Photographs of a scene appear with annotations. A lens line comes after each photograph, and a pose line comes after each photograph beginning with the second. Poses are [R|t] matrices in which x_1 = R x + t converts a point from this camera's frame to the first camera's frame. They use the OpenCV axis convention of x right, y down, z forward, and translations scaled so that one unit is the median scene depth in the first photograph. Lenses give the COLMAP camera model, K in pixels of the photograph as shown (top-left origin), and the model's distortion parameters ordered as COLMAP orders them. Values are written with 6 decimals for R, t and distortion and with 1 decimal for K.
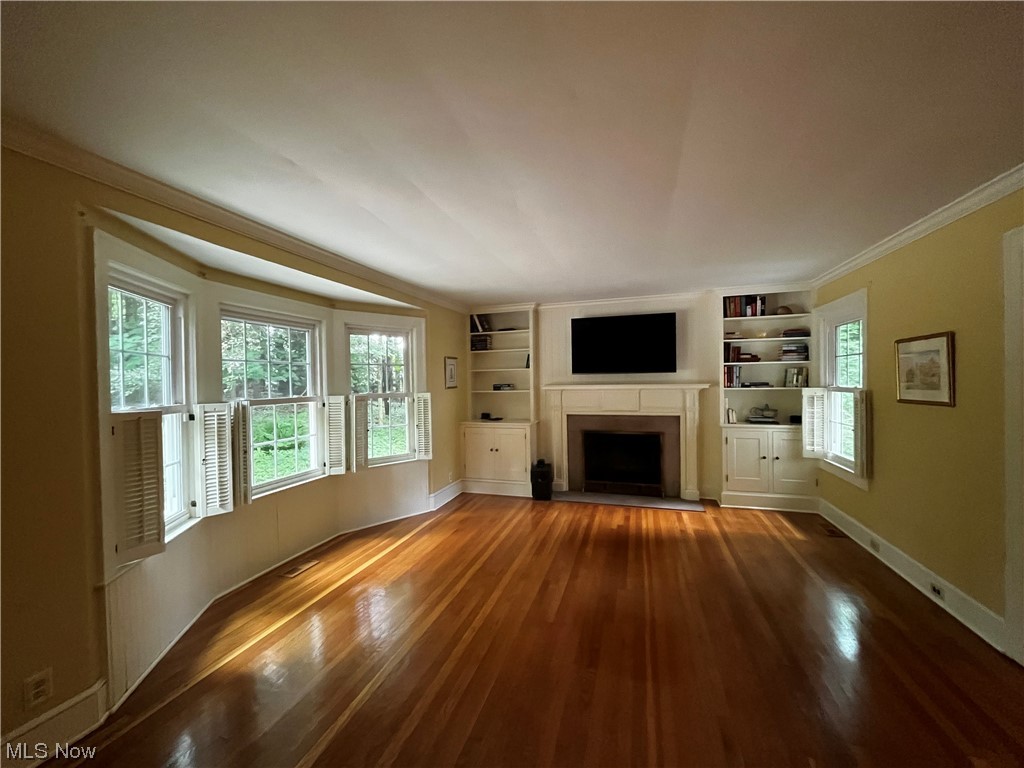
lens RADIAL K [[413.9, 0, 511.3], [0, 413.9, 384.8], [0, 0, 1]] dist [0.000289, 0.000042]
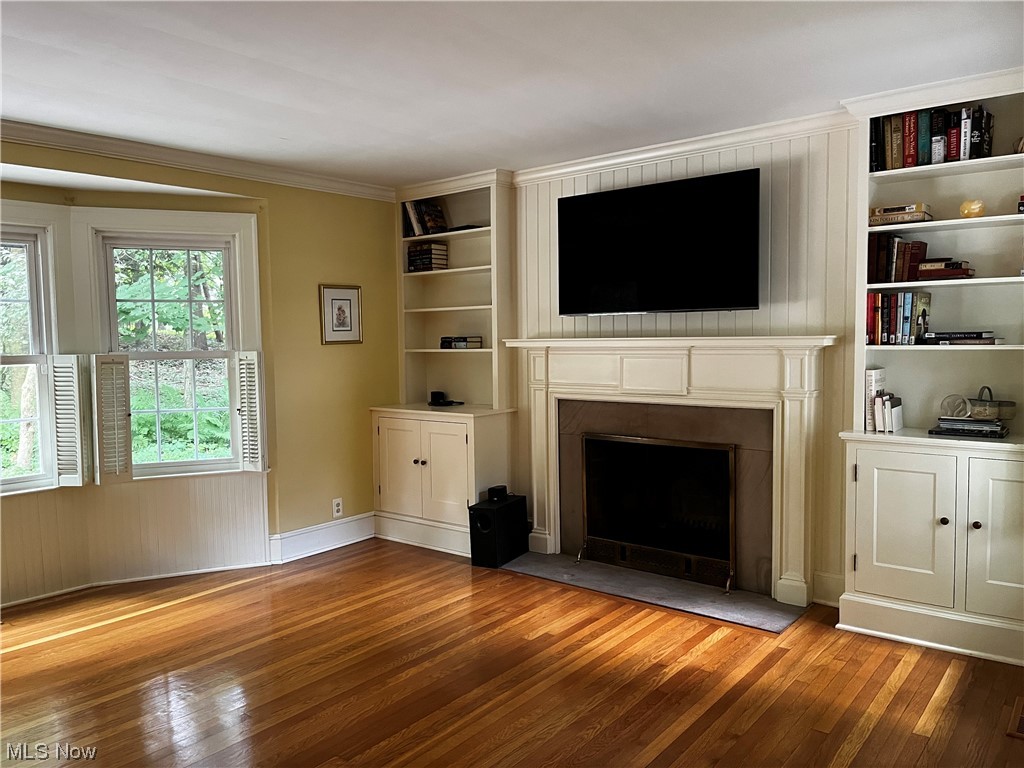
lens RADIAL K [[780.6, 0, 509.1], [0, 780.6, 385.6], [0, 0, 1]] dist [0.056657, -0.066489]
pose [[0.932366, 0.023597, -0.360745, 0.471030], [-0.002080, 0.998201, 0.059920, 0.001506], [0.361510, -0.055117, 0.930738, 0.143694]]
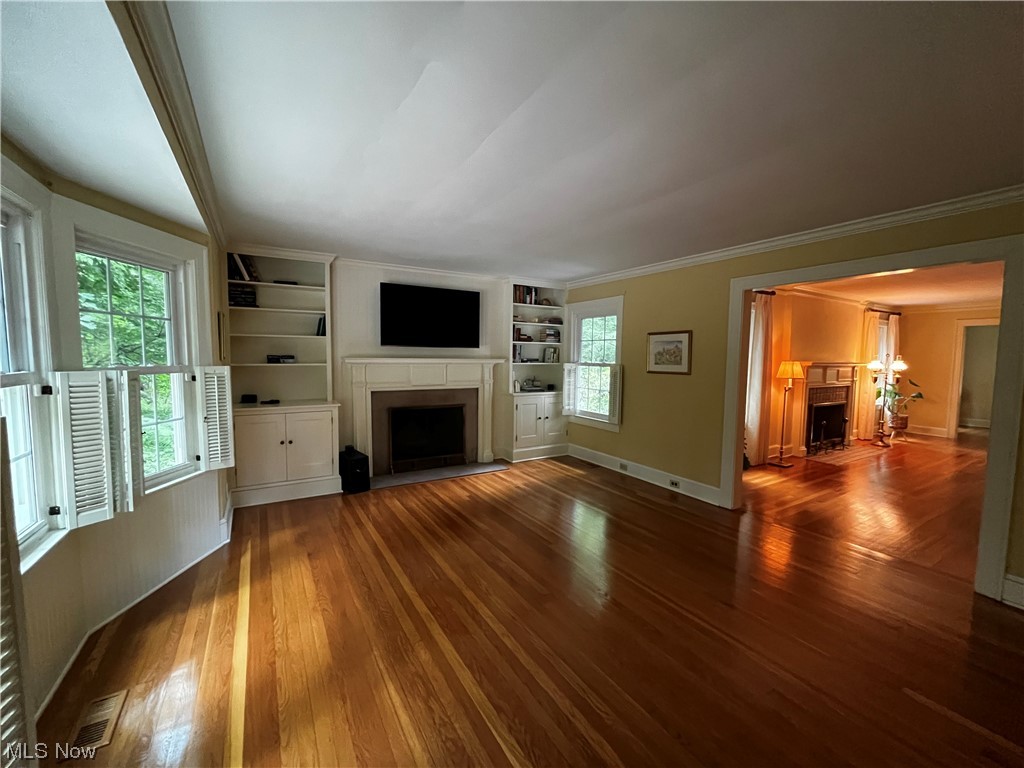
lens RADIAL K [[413.9, 0, 511.0], [0, 413.9, 384.9], [0, 0, 1]] dist [0.000289, 0.000042]
pose [[0.662801, -0.031181, 0.748146, -0.373699], [-0.014639, 0.998402, 0.054579, 0.006400], [-0.748652, -0.047127, 0.661286, 0.224672]]
